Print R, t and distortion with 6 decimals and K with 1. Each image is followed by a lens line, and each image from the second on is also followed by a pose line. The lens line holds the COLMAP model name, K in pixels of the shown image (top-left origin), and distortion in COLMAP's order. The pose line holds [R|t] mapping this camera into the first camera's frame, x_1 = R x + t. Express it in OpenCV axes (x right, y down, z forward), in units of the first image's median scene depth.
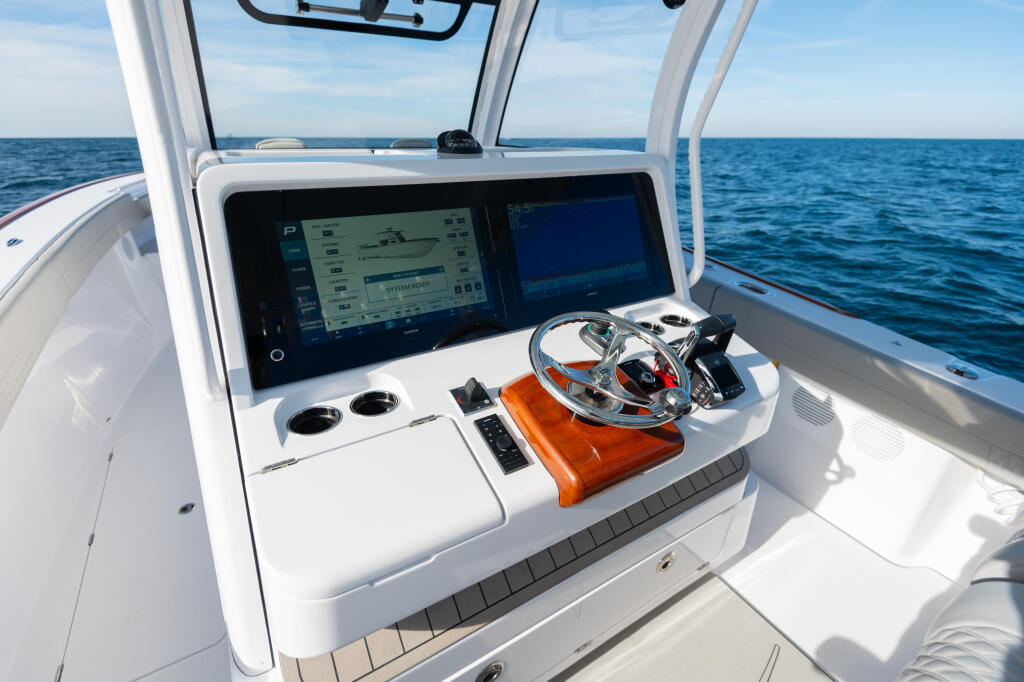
lens RADIAL K [[470.3, 0, 507.4], [0, 470.3, 339.3], [0, 0, 1]] dist [0.000073, -0.000063]
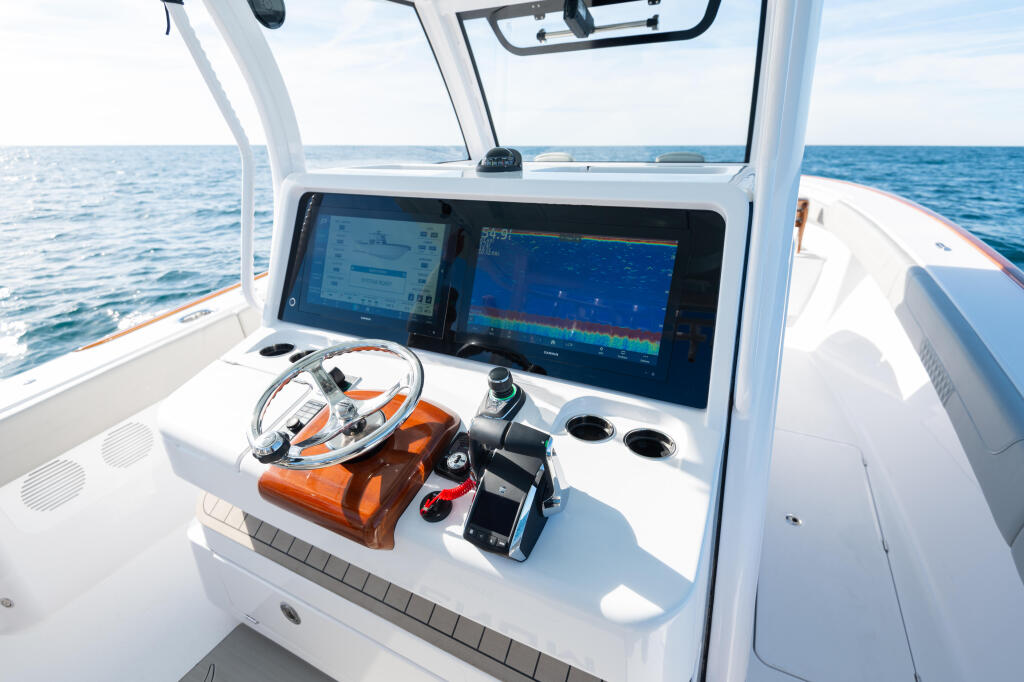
lens RADIAL K [[470.3, 0, 507.5], [0, 470.3, 342.5], [0, 0, 1]] dist [0.000073, -0.000063]
pose [[0.528462, 0.320372, -0.786187, 0.884656], [-0.329235, 0.930927, 0.158047, -0.250640], [0.782516, 0.175319, 0.597437, 0.551471]]
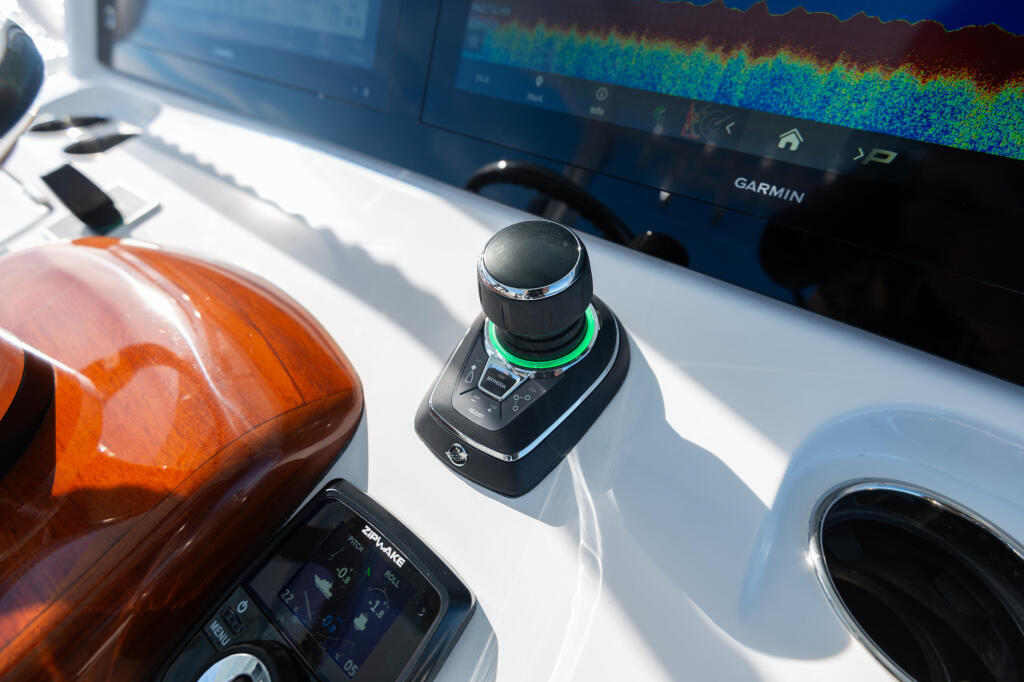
lens RADIAL K [[470.3, 0, 508.3], [0, 470.3, 346.4], [0, 0, 1]] dist [0.000073, -0.000063]
pose [[0.393188, 0.612778, -0.685497, 0.357739], [-0.411039, 0.784043, 0.465106, -0.108110], [0.822466, 0.098891, 0.560152, 0.959510]]
